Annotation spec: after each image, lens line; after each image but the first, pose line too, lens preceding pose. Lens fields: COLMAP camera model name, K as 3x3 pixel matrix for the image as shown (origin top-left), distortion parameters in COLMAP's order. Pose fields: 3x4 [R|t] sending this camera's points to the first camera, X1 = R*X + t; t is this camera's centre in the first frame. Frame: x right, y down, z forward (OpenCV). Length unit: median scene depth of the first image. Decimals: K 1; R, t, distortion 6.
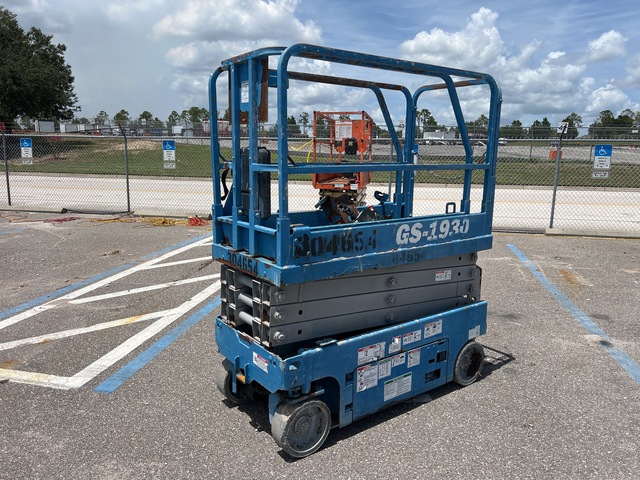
lens RADIAL K [[502.4, 0, 320.0], [0, 502.4, 247.8], [0, 0, 1]] dist [0.000973, -0.000423]
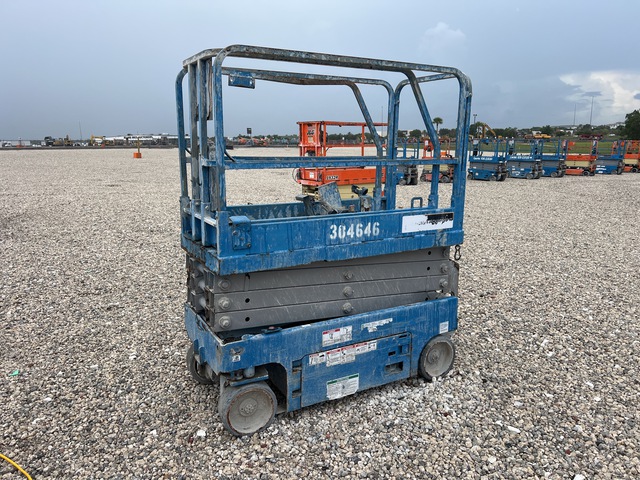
lens RADIAL K [[502.4, 0, 320.0], [0, 502.4, 247.8], [0, 0, 1]] dist [0.000973, -0.000423]
pose [[0.993069, 0.024381, -0.114978, 0.191522], [-0.022017, 0.999520, 0.021788, -0.006839], [0.115454, -0.019106, 0.993129, -0.024737]]
